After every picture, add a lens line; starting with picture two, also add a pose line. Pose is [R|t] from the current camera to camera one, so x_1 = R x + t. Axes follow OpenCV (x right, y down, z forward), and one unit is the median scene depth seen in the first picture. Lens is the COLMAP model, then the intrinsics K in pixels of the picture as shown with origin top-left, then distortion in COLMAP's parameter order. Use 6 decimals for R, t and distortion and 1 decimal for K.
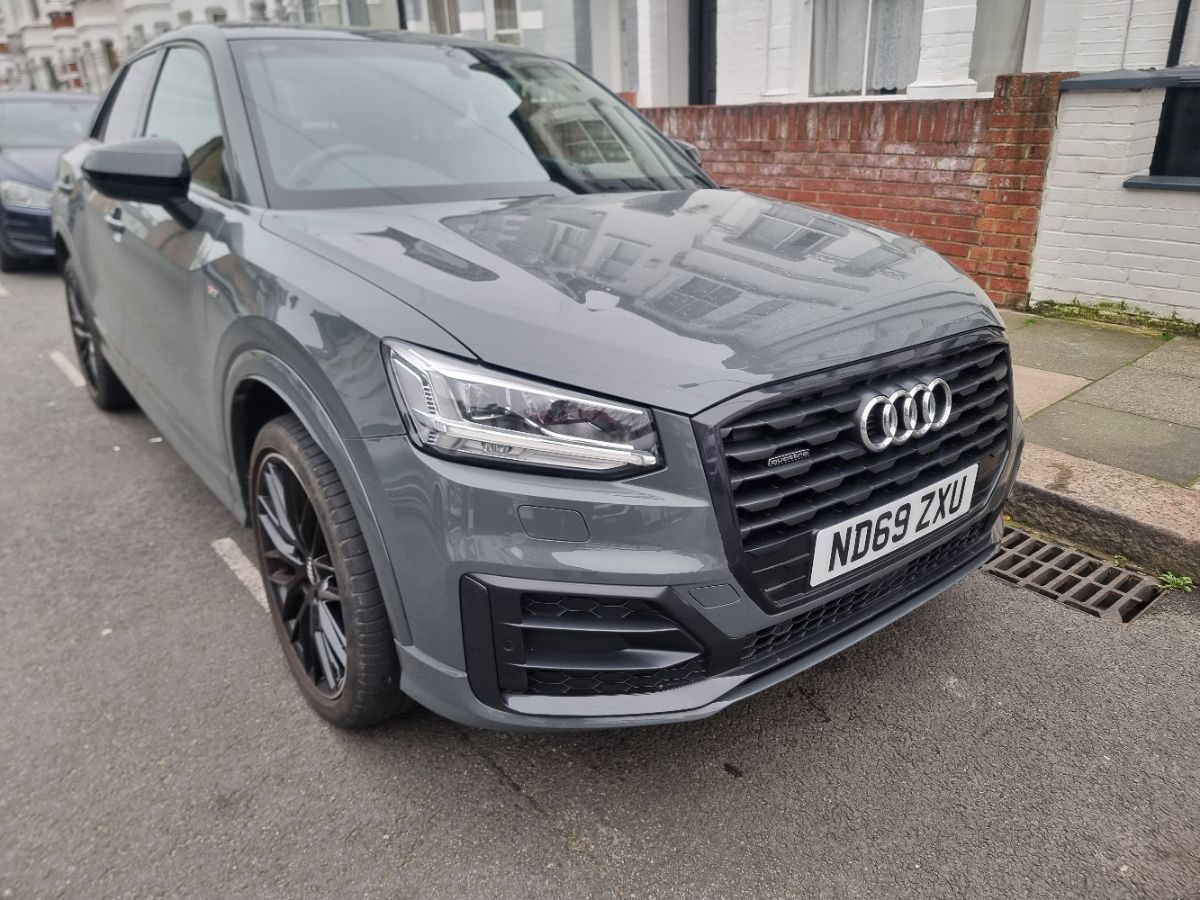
lens RADIAL K [[798.4, 0, 599.8], [0, 798.4, 438.1], [0, 0, 1]] dist [0.076344, -0.074252]
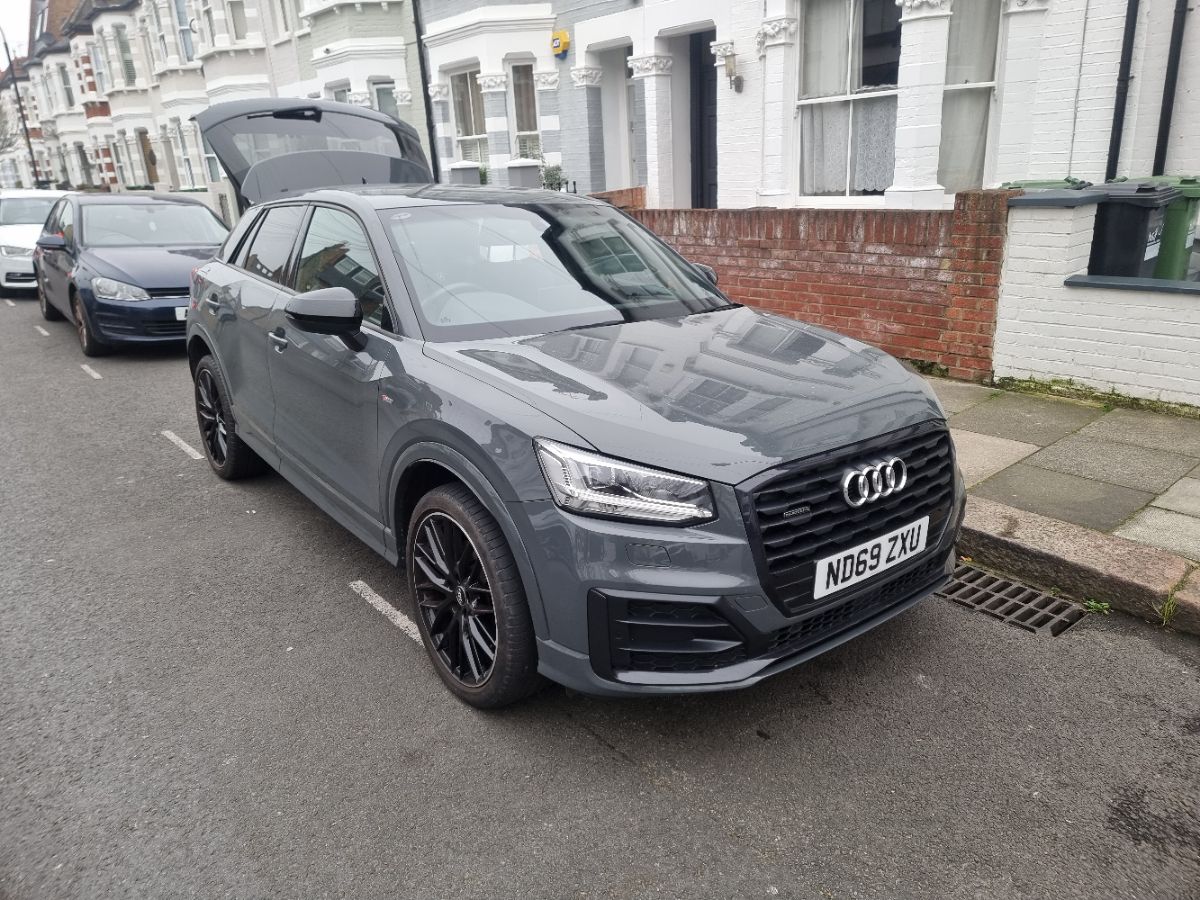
lens RADIAL K [[798.4, 0, 599.8], [0, 798.4, 438.1], [0, 0, 1]] dist [0.076344, -0.074252]
pose [[0.999946, -0.010274, 0.001755, -0.080510], [0.010374, 0.997330, -0.072284, -0.005296], [-0.001008, 0.072299, 0.997383, -0.304609]]
